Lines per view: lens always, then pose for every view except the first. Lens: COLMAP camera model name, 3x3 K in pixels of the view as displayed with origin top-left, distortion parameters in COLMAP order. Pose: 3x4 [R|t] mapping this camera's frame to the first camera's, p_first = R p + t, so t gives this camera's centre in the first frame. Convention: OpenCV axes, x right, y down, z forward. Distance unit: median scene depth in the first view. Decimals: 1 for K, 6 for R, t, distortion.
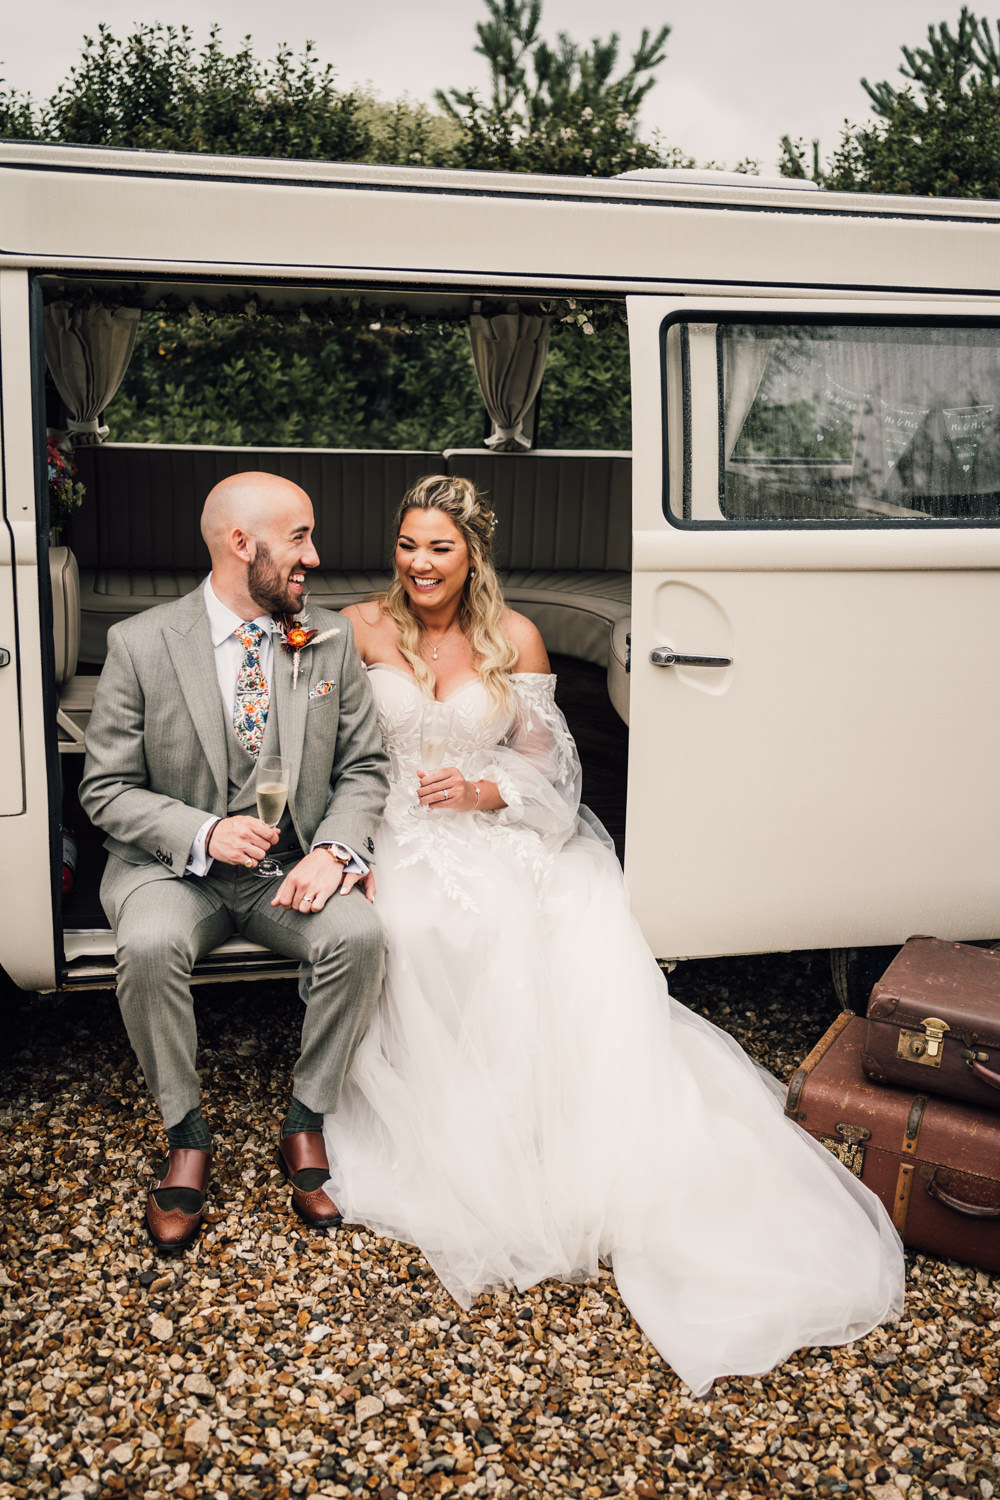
lens RADIAL K [[1500.1, 0, 475.6], [0, 1500.1, 722.3], [0, 0, 1]] dist [0.052840, 0.009803]
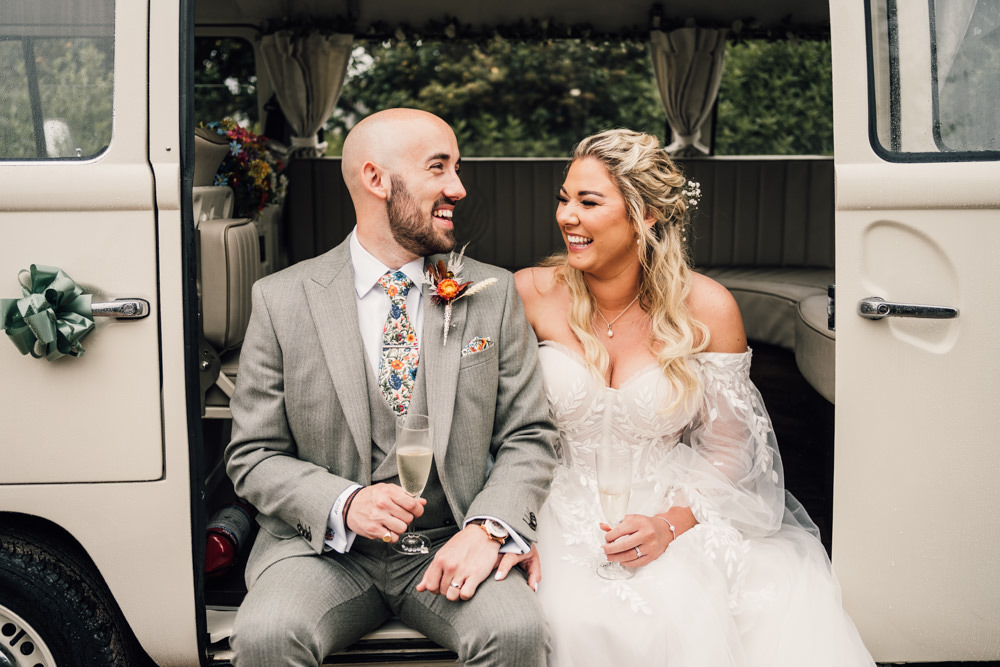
lens RADIAL K [[1039.2, 0, 500.0], [0, 1039.2, 333.5], [0, 0, 1]] dist [0.000794, 0.025250]
pose [[0.986894, -0.013531, -0.160799, 0.010890], [-0.002174, 0.995273, -0.097090, 0.030394], [0.161353, 0.096167, 0.982200, 0.381816]]
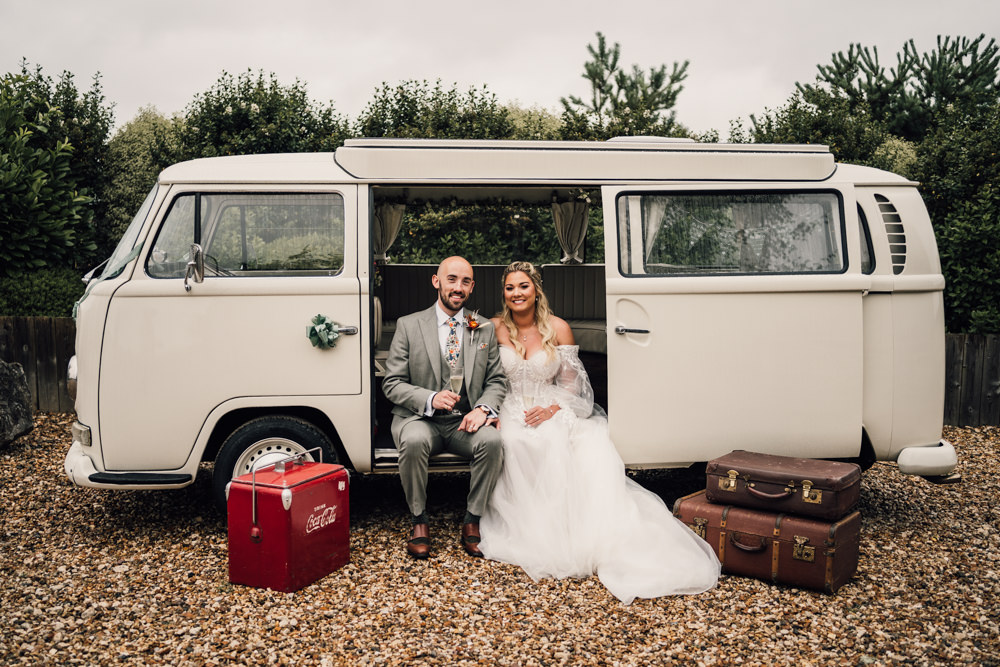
lens RADIAL K [[1000.1, 0, 500.0], [0, 1000.1, 333.5], [0, 0, 1]] dist [0.052840, 0.009803]
pose [[0.994140, -0.022812, -0.105662, 0.103695], [0.005473, 0.986848, -0.161558, 0.221073], [0.107958, 0.160033, 0.981190, -0.592349]]
